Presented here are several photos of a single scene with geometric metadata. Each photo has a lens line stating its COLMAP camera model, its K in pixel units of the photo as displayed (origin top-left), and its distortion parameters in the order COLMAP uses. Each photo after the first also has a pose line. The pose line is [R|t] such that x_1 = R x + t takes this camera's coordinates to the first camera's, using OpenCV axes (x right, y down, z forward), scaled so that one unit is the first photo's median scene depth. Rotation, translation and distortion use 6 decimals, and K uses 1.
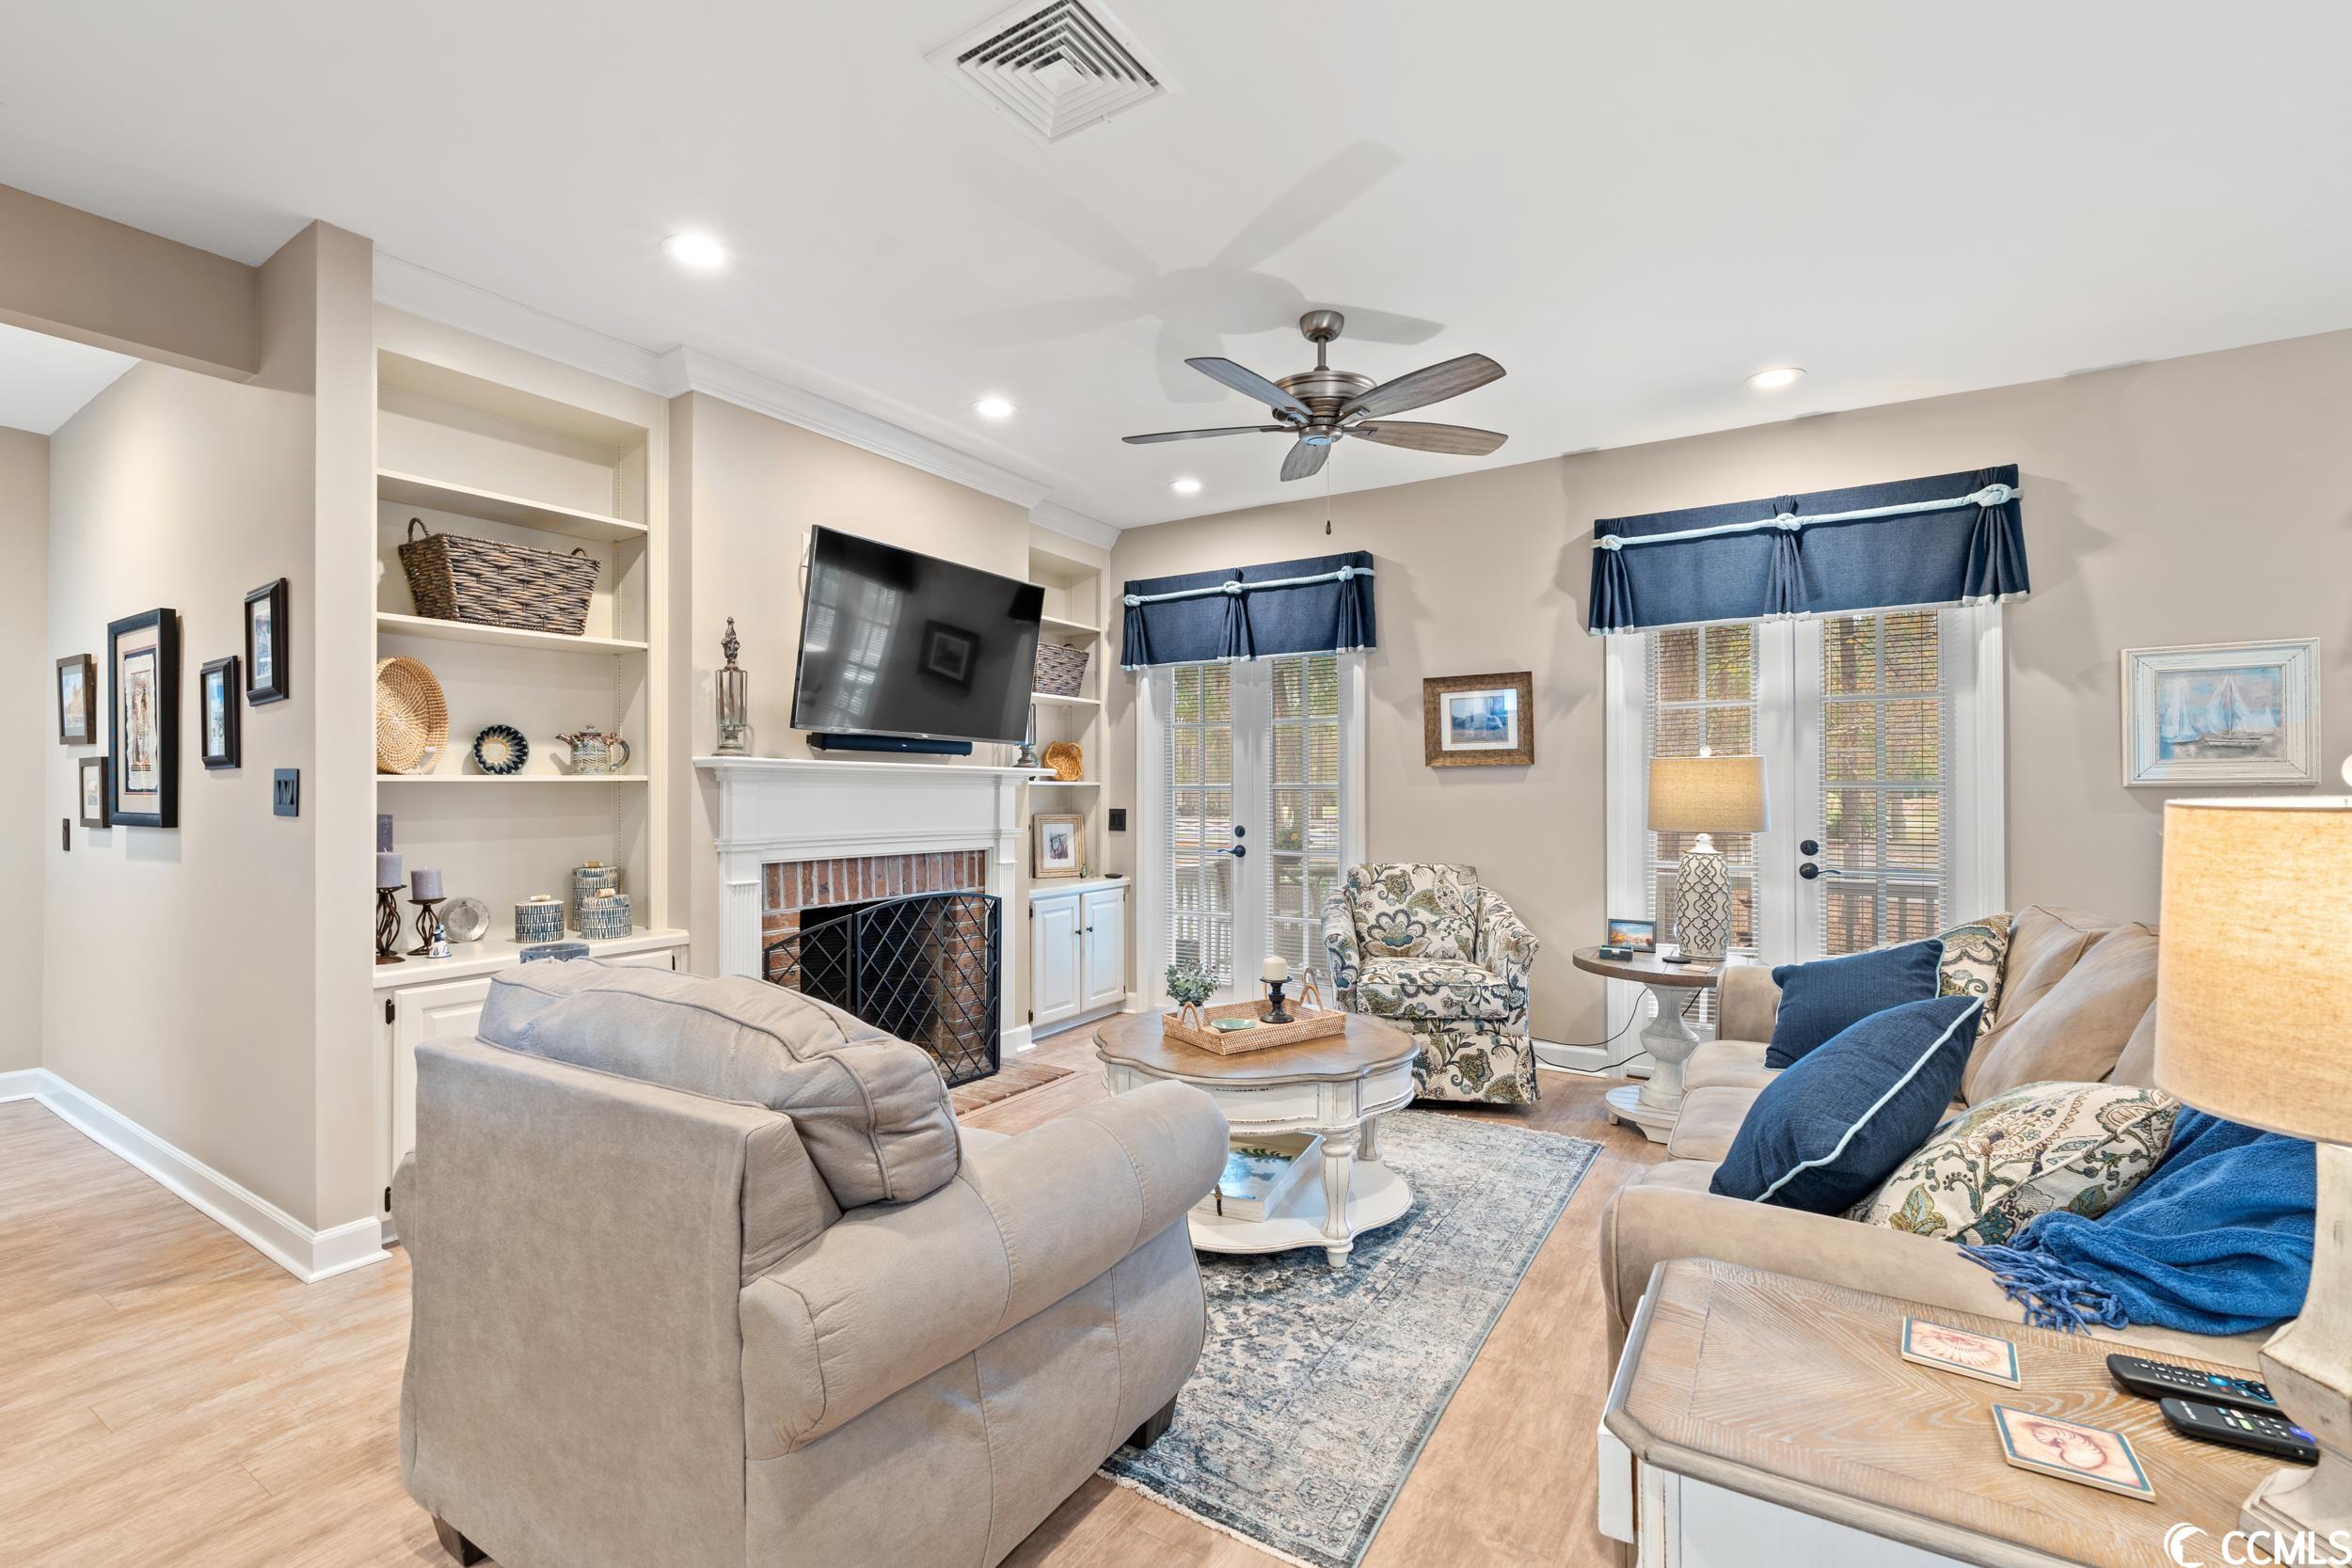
lens RADIAL K [[1033.9, 0, 1180.9], [0, 1033.9, 788.4], [0, 0, 1]] dist [-0.003288, 0.000115]
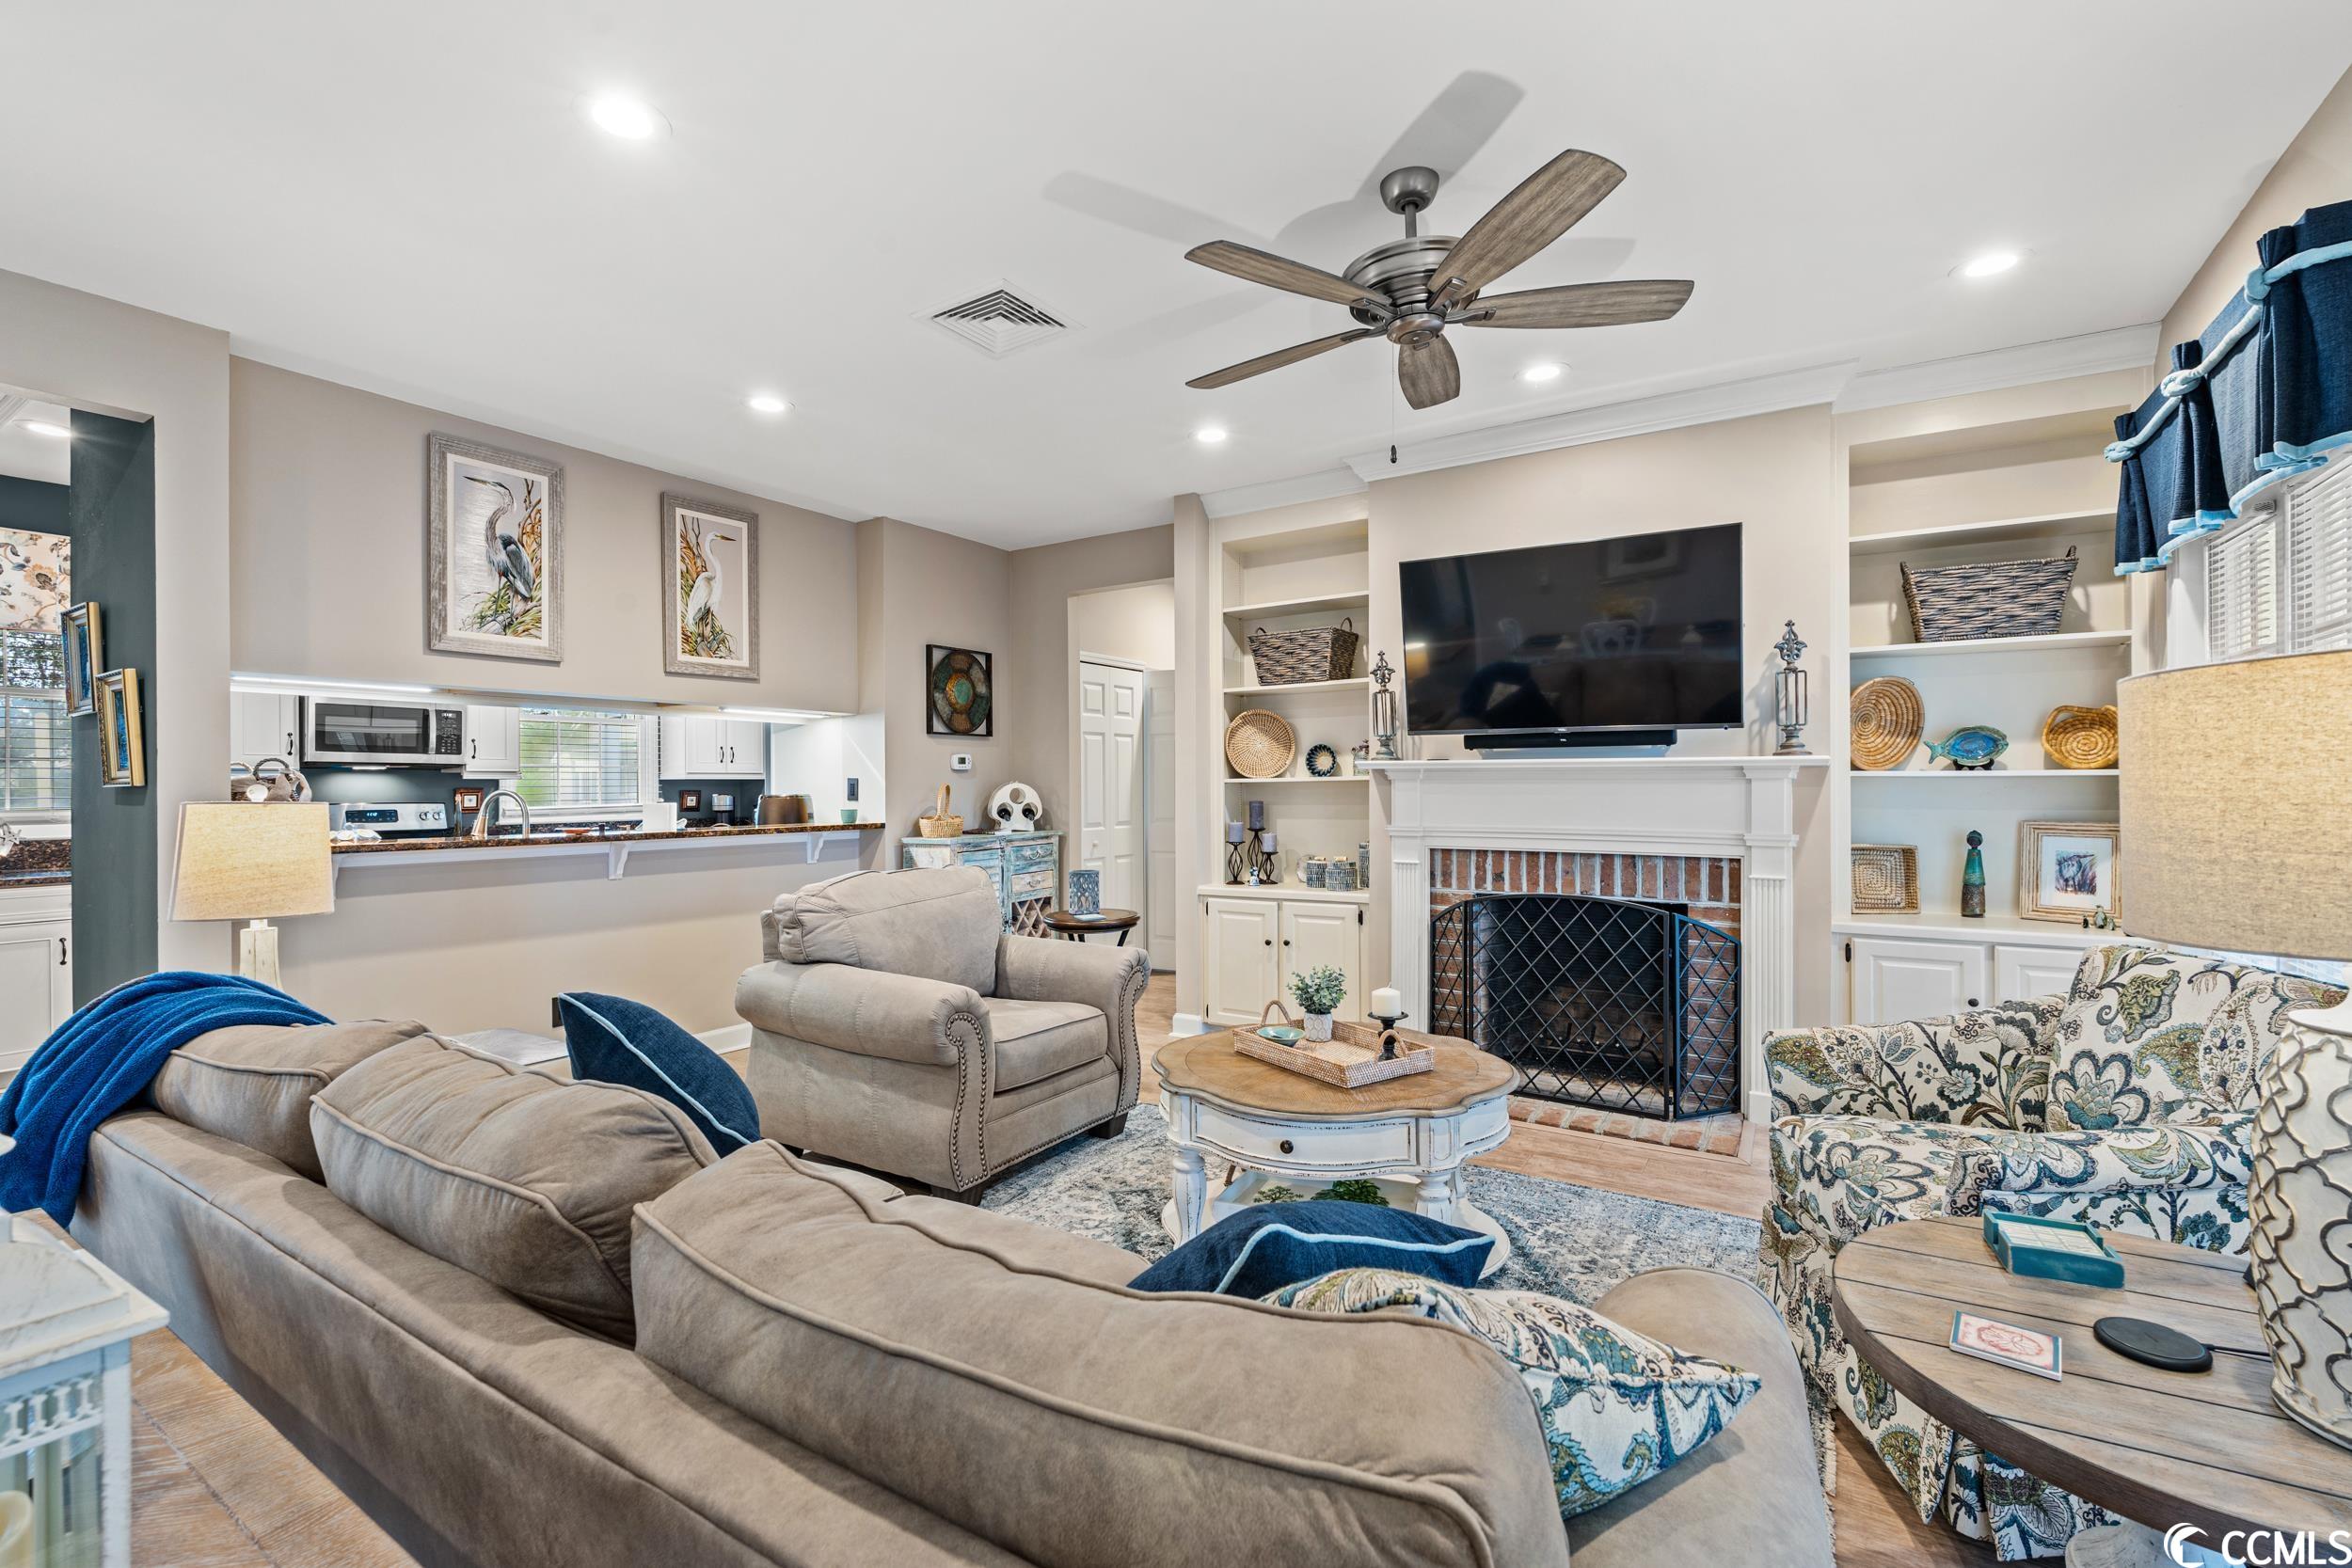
lens RADIAL K [[1033.4, 0, 1176.0], [0, 1033.4, 784.0], [0, 0, 1]] dist [0.002669, 0.000306]
pose [[-0.005386, -0.001077, -0.999985, 0.739580], [0.008109, 0.999966, -0.001121, -0.002156], [0.999953, -0.008115, -0.005377, 0.667396]]
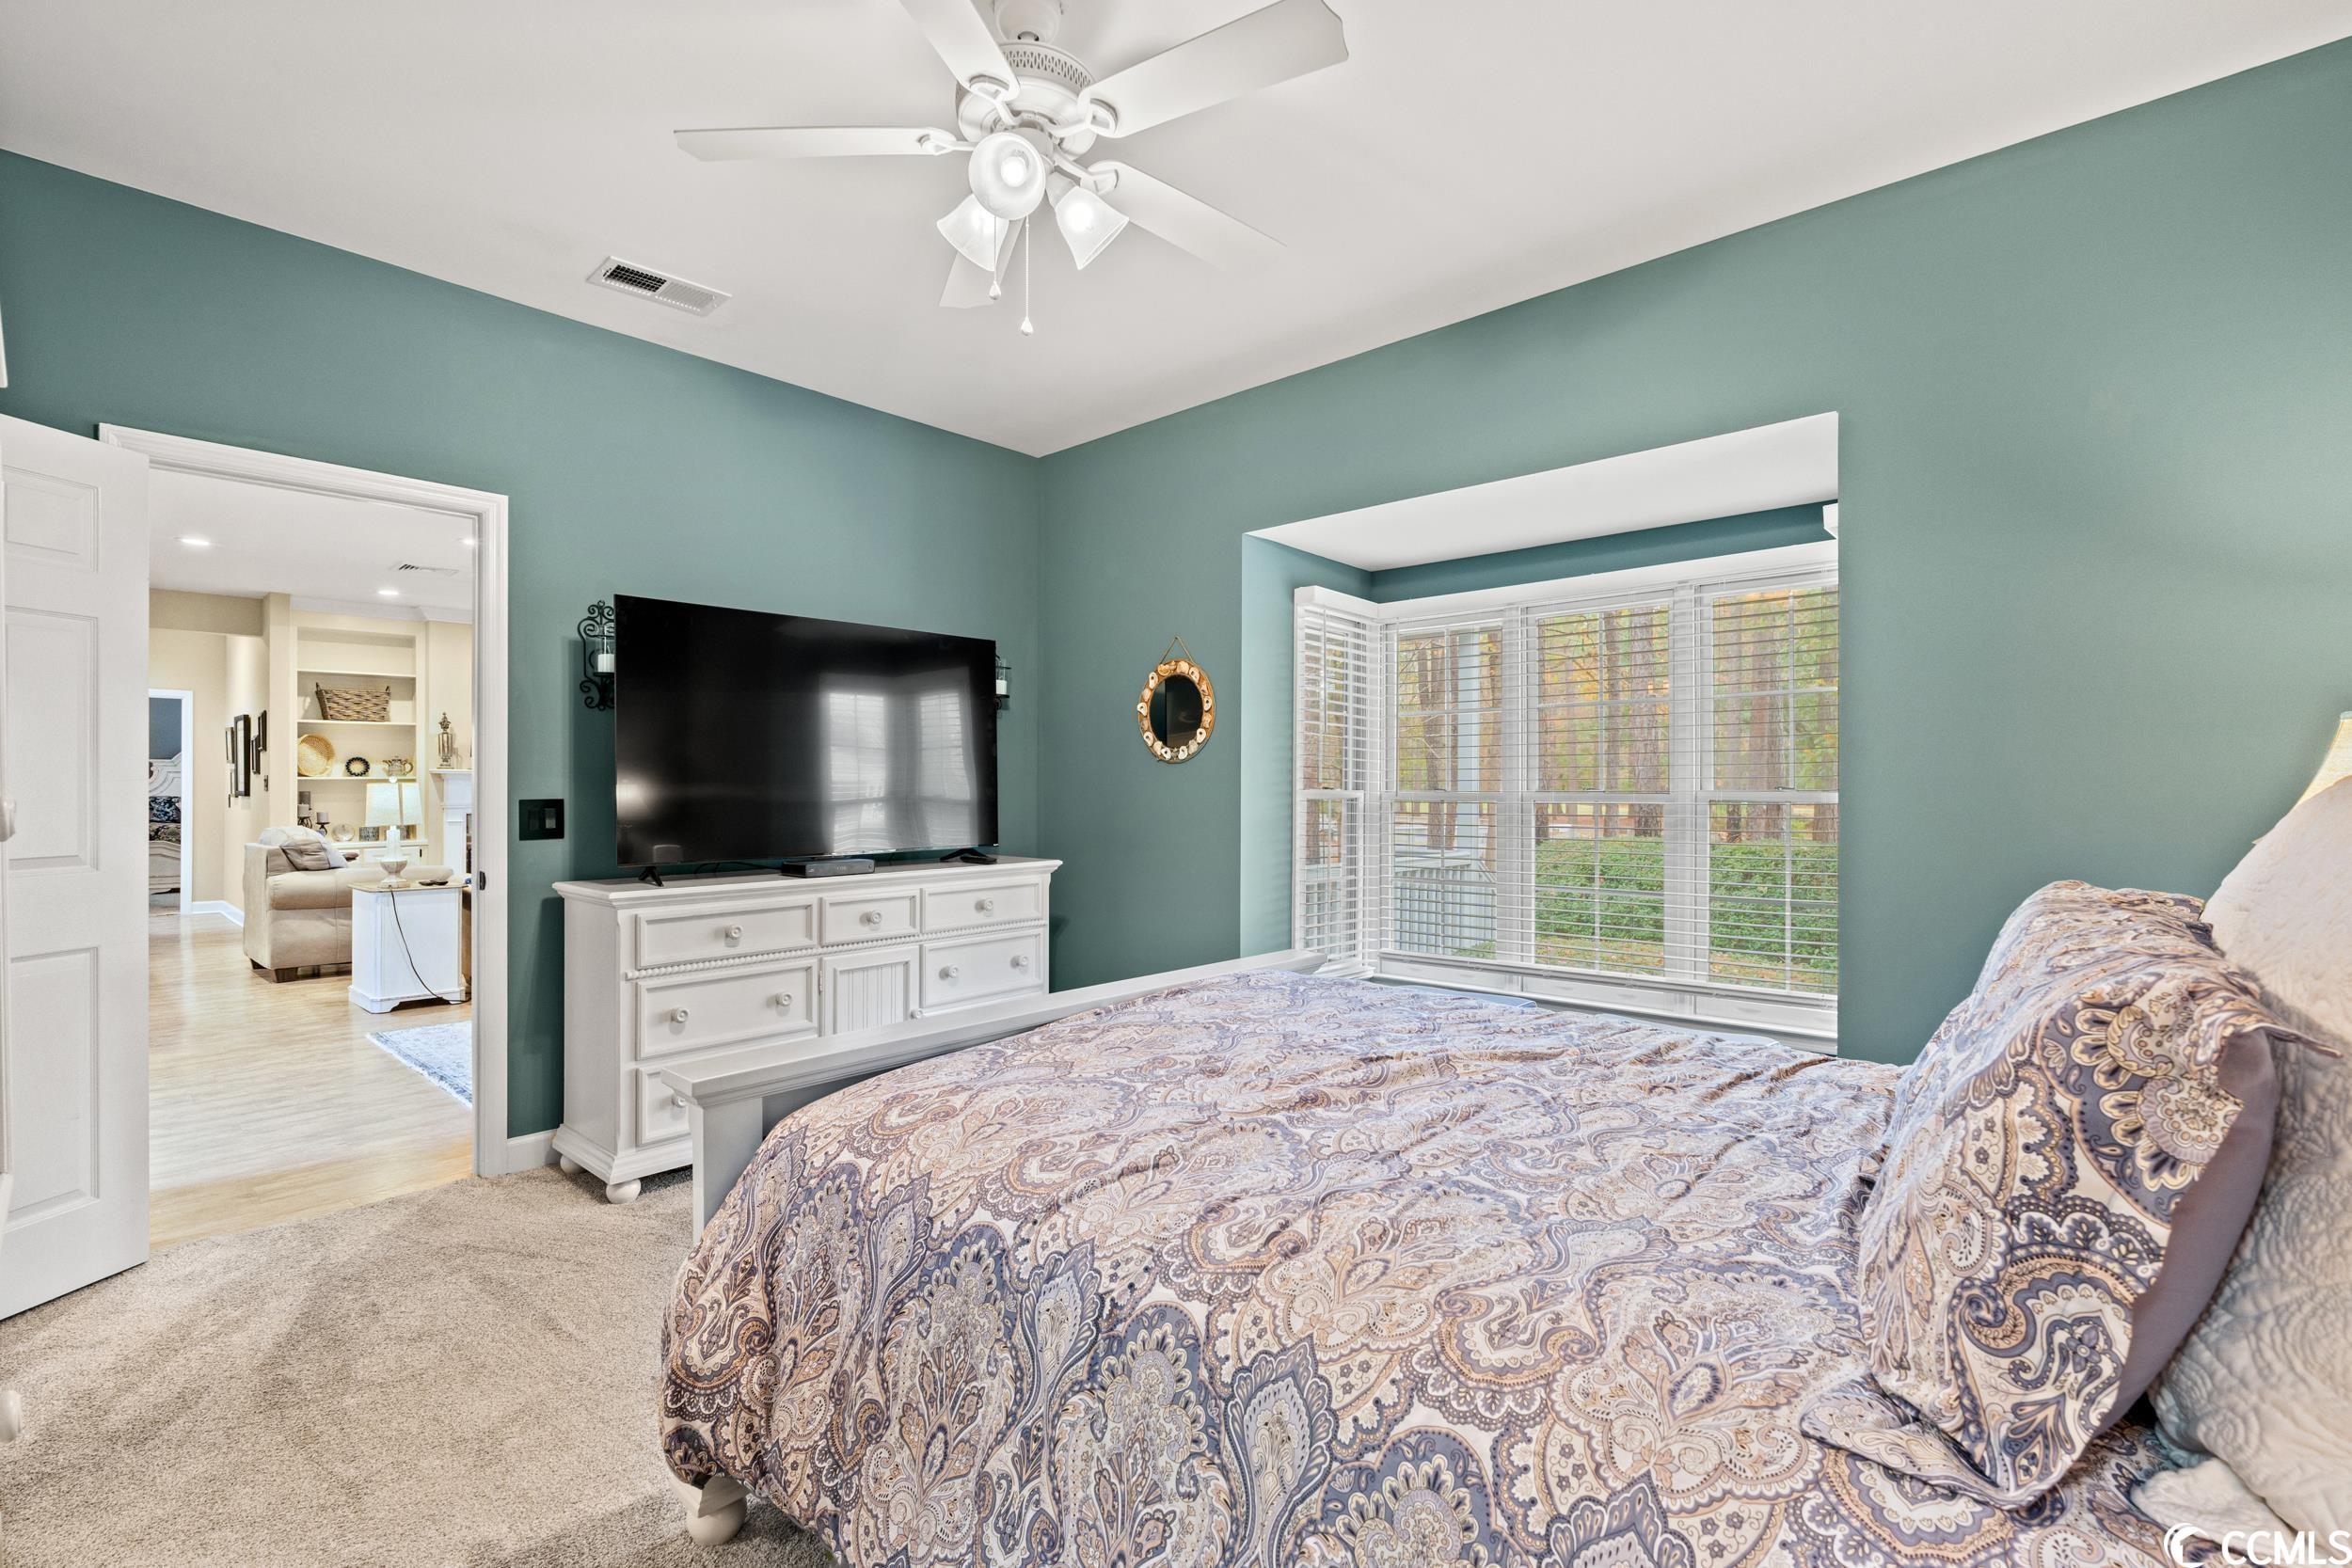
lens RADIAL K [[1055.3, 0, 1176.0], [0, 1055.3, 784.0], [0, 0, 1]] dist [-0.004843, -0.000375]
pose [[0.984394, 0.003813, -0.175939, 1.515477], [-0.004103, 0.999991, -0.001288, 0.000810], [0.175932, 0.001990, 0.984400, -1.020888]]
